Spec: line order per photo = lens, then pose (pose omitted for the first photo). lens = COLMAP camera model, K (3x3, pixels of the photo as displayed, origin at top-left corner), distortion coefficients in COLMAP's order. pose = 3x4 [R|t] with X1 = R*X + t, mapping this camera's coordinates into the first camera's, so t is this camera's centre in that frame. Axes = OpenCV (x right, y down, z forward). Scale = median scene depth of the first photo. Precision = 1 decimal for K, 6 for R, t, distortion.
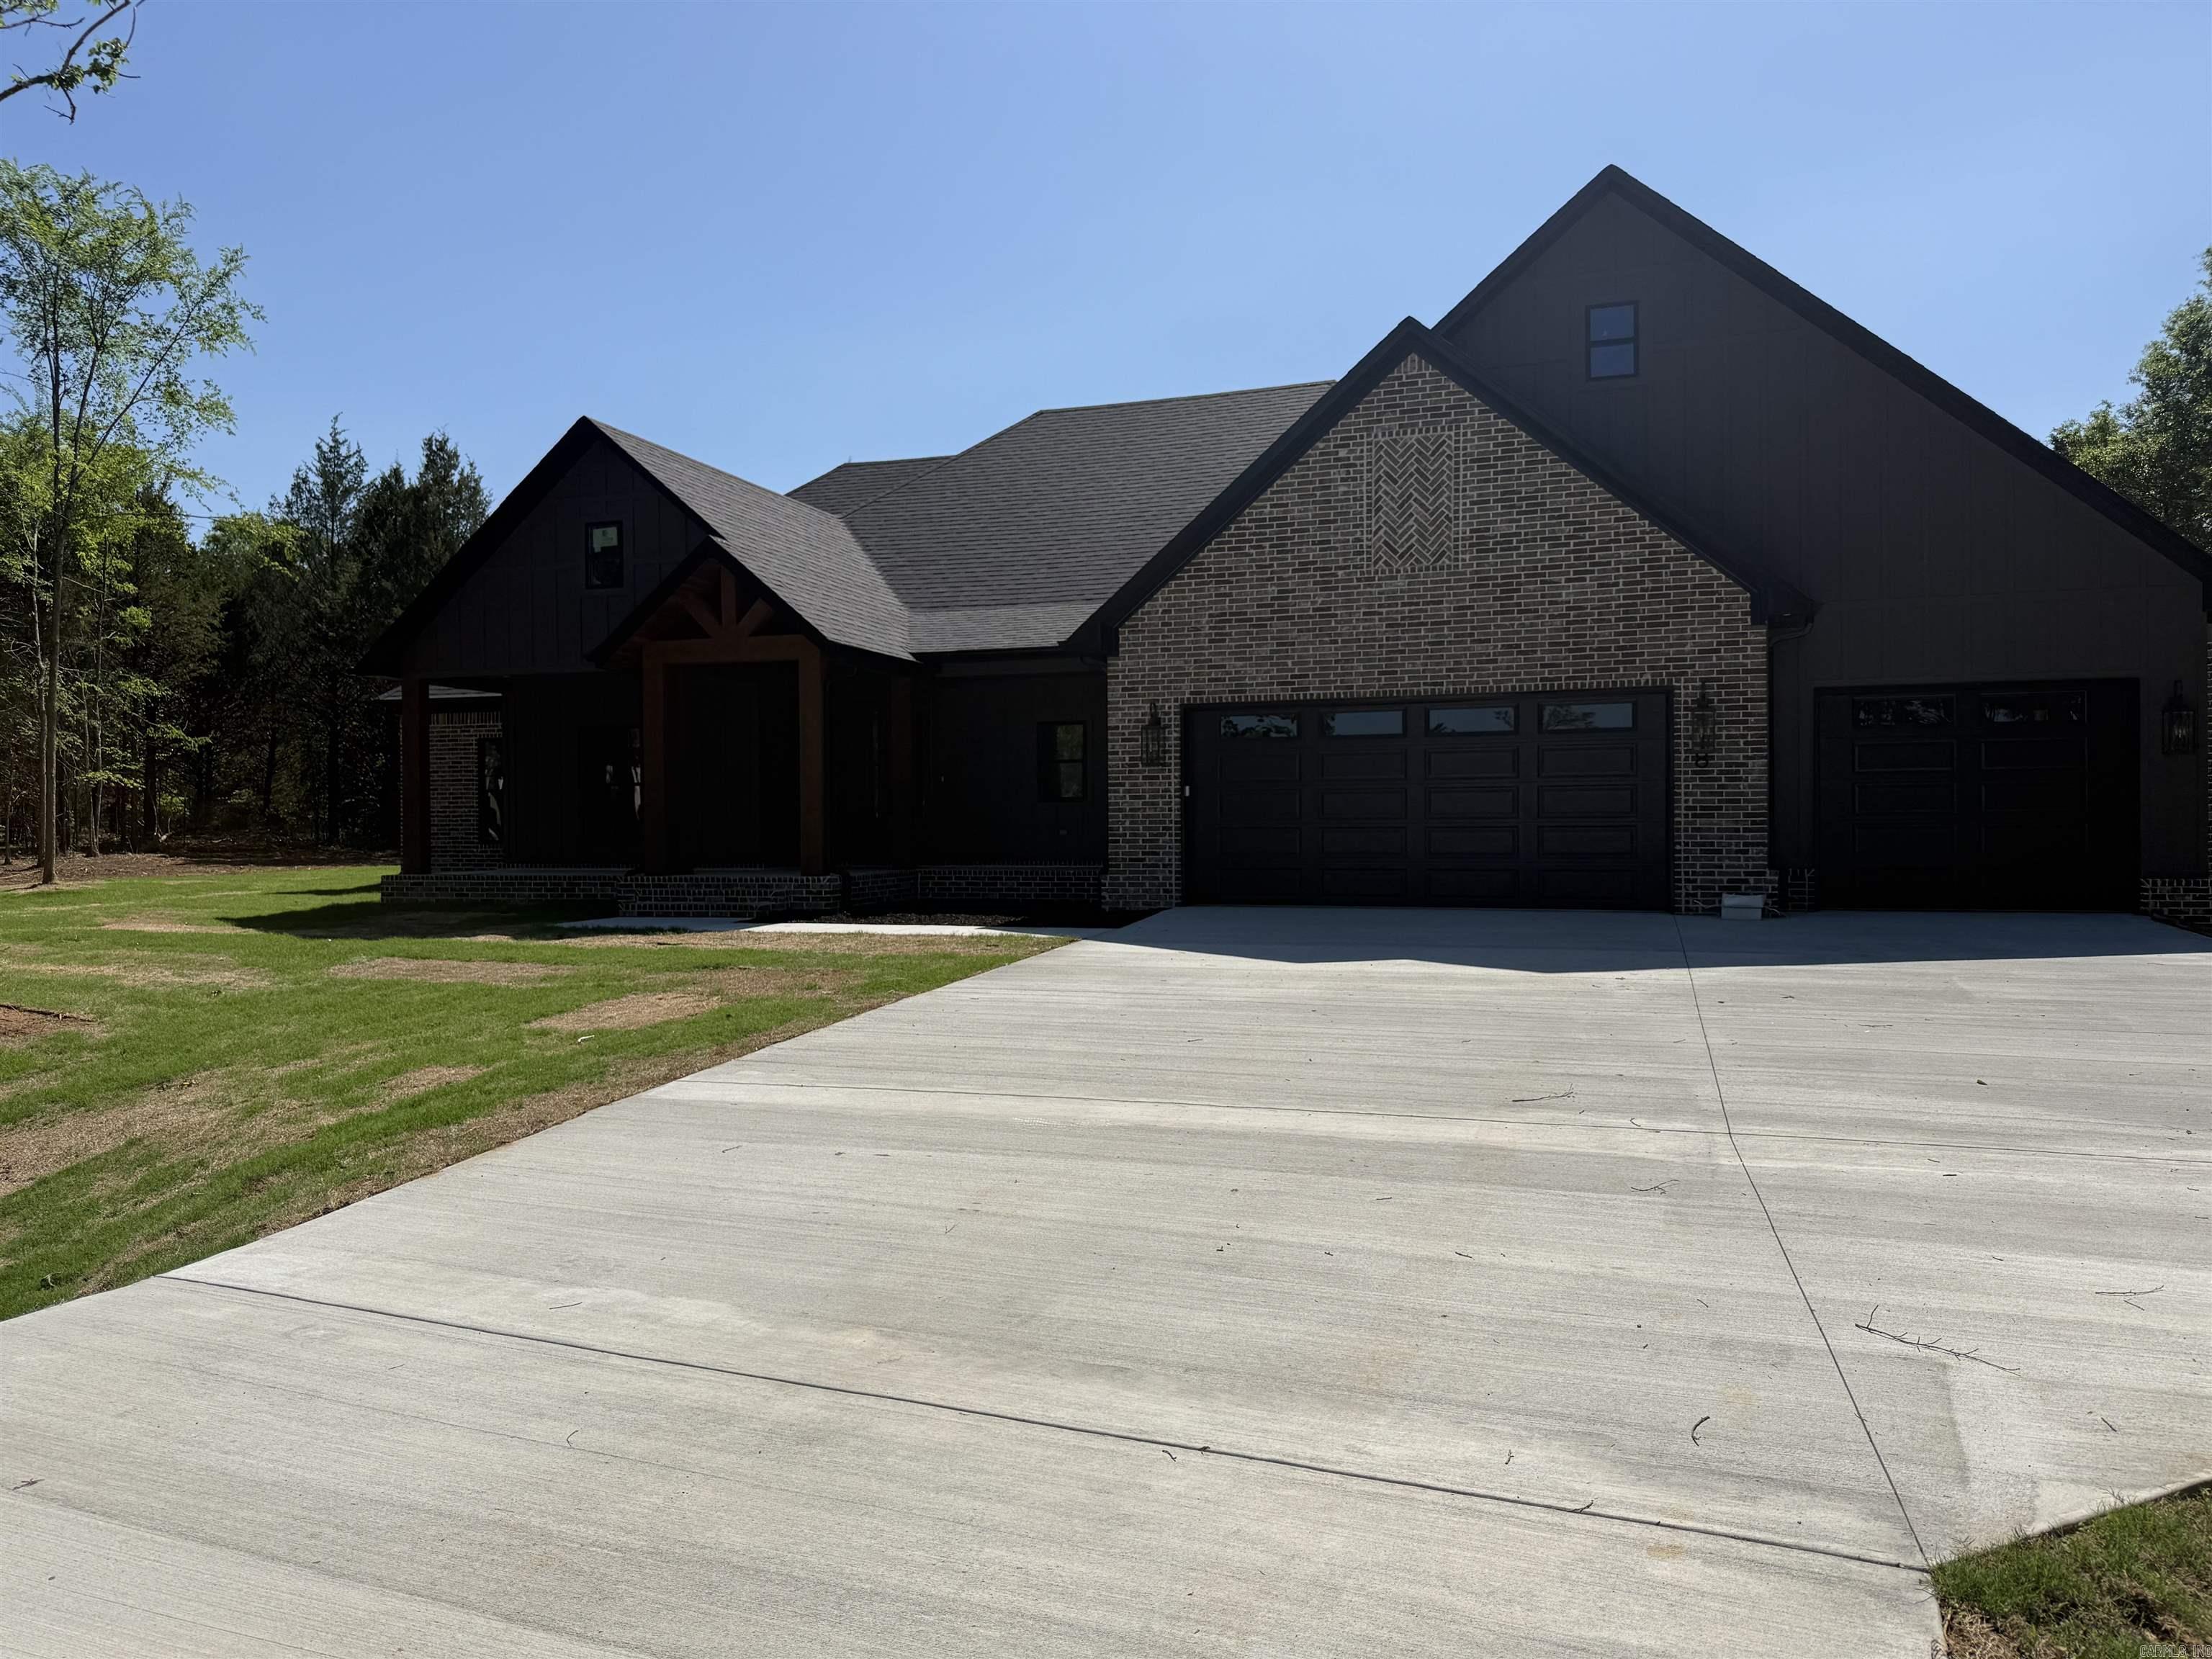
lens RADIAL K [[1583.5, 0, 1106.0], [0, 1583.5, 829.5], [0, 0, 1]] dist [0.142811, -0.223845]
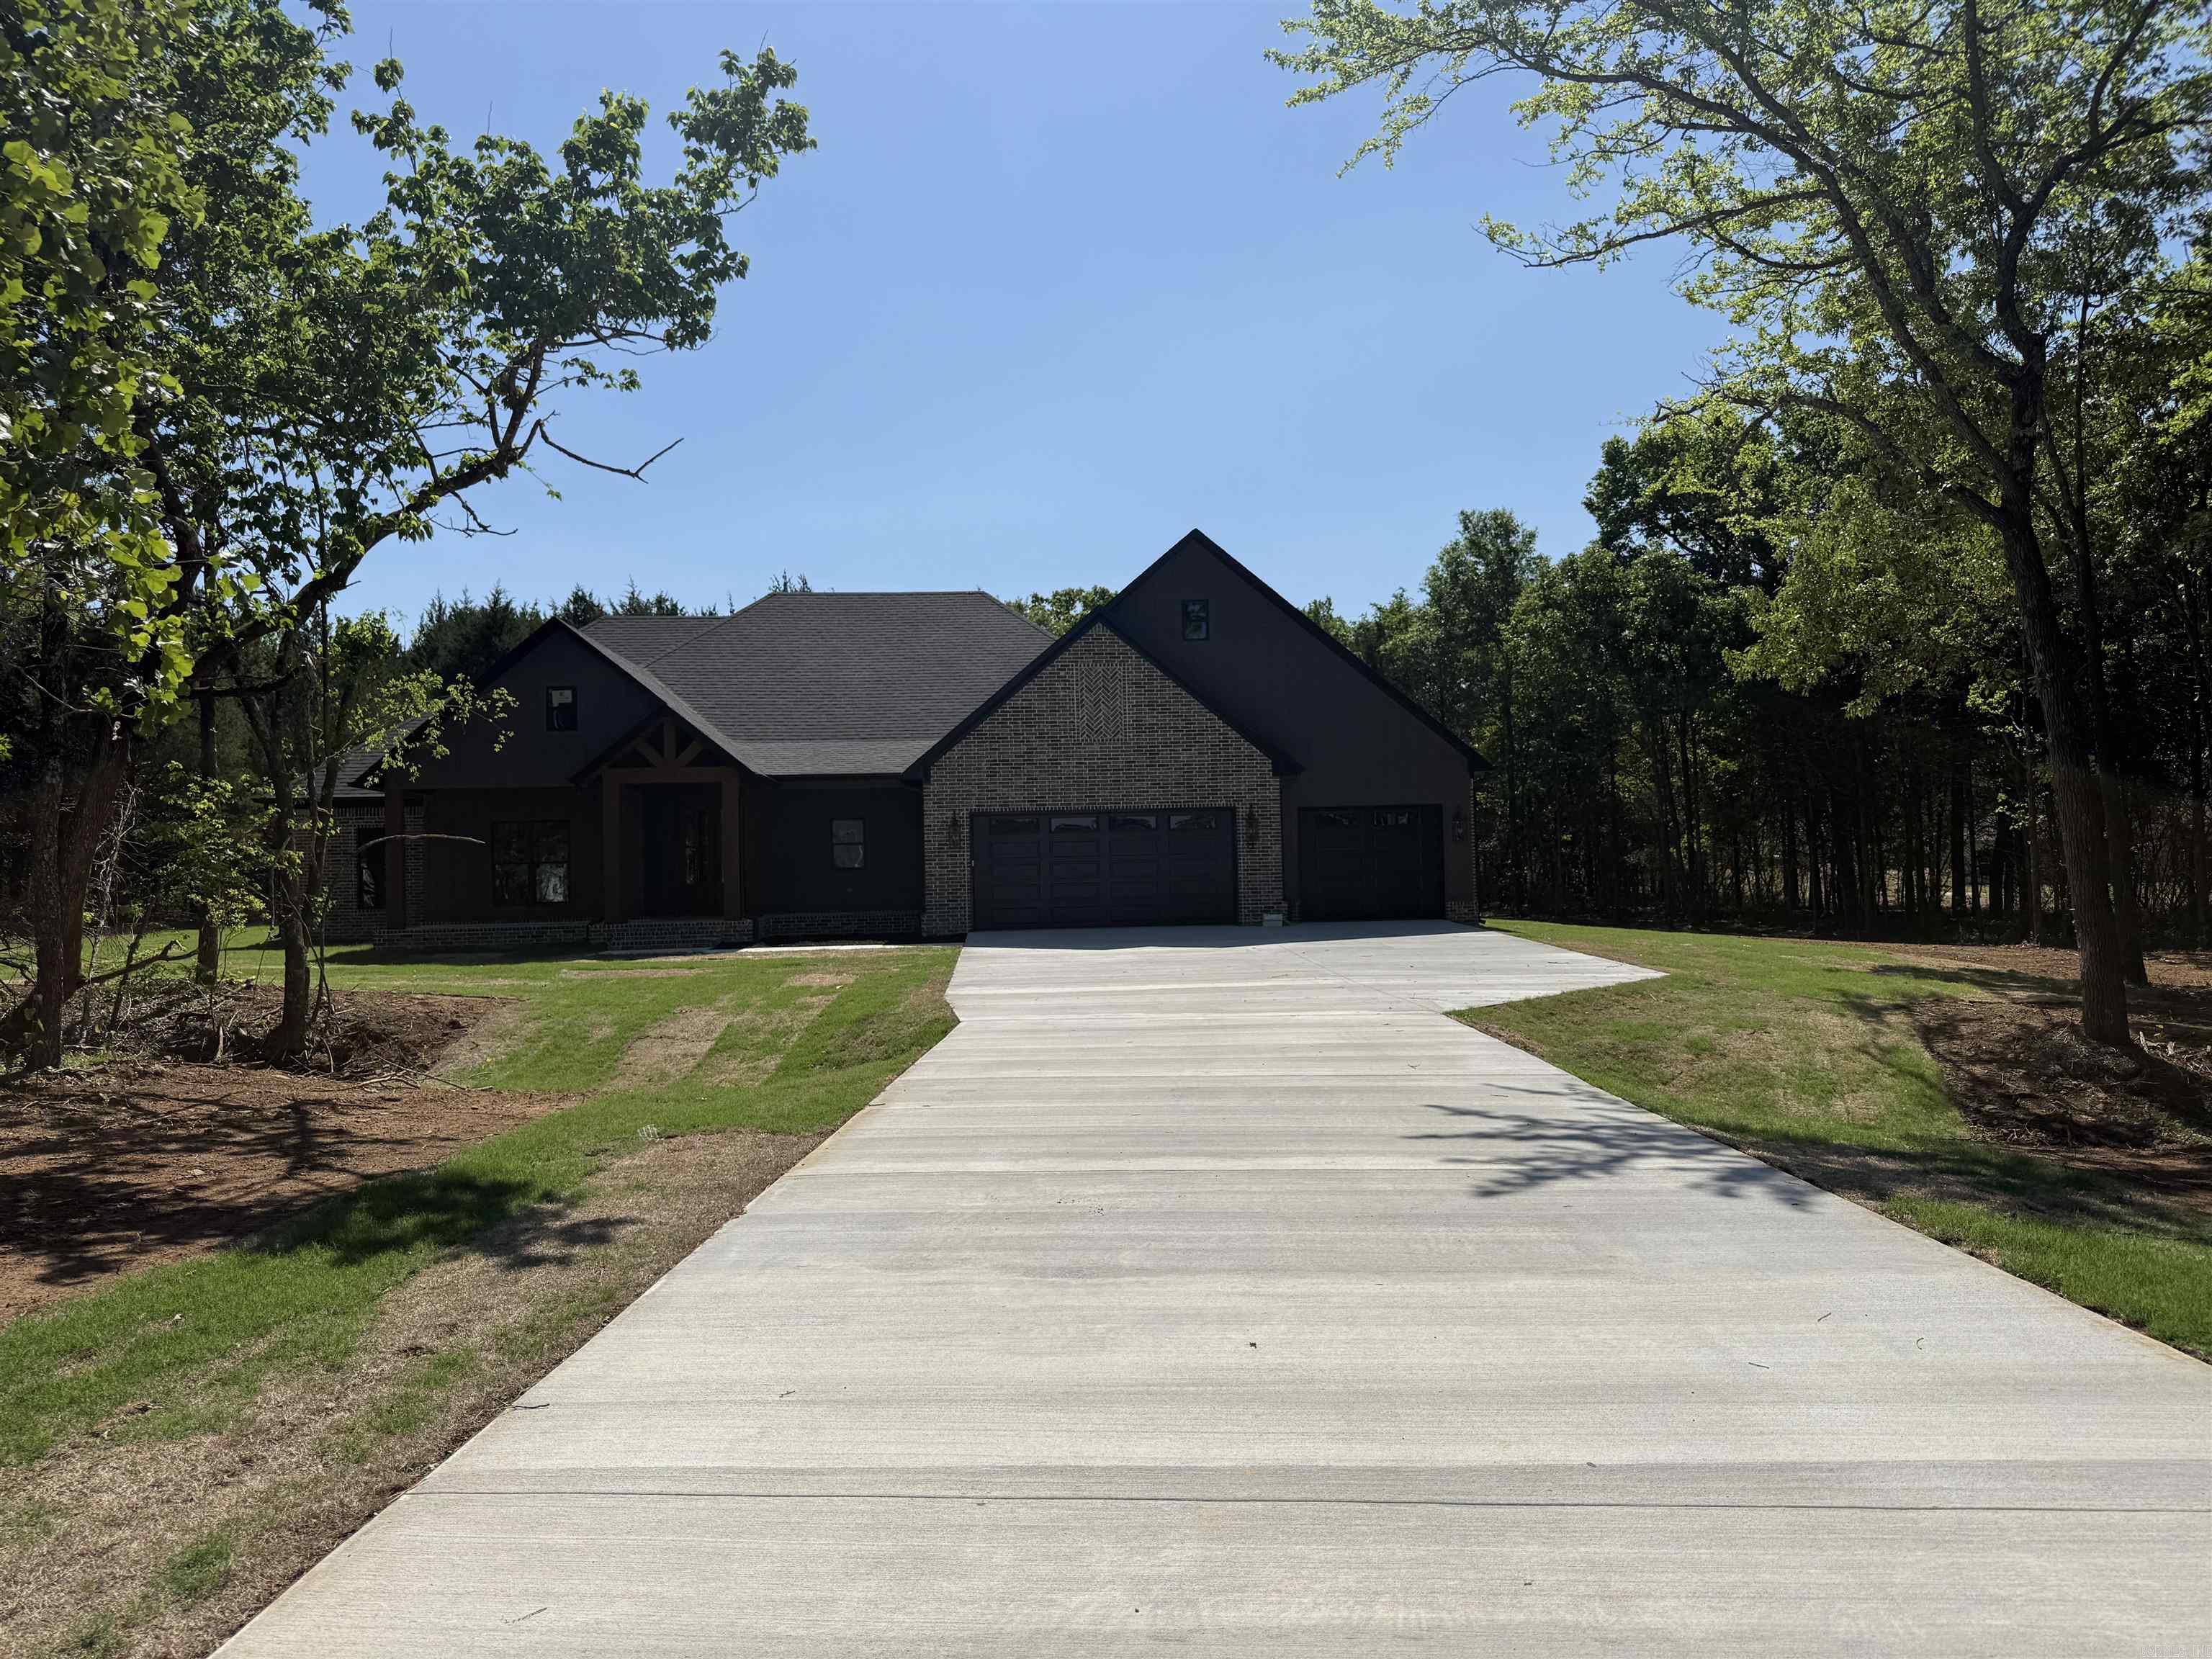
lens RADIAL K [[1583.5, 0, 1106.0], [0, 1583.5, 829.5], [0, 0, 1]] dist [0.142811, -0.223845]
pose [[0.925153, -0.009921, 0.379465, -0.472934], [0.015513, 0.999811, -0.011682, -0.038953], [-0.379278, 0.016694, 0.925132, -0.645292]]
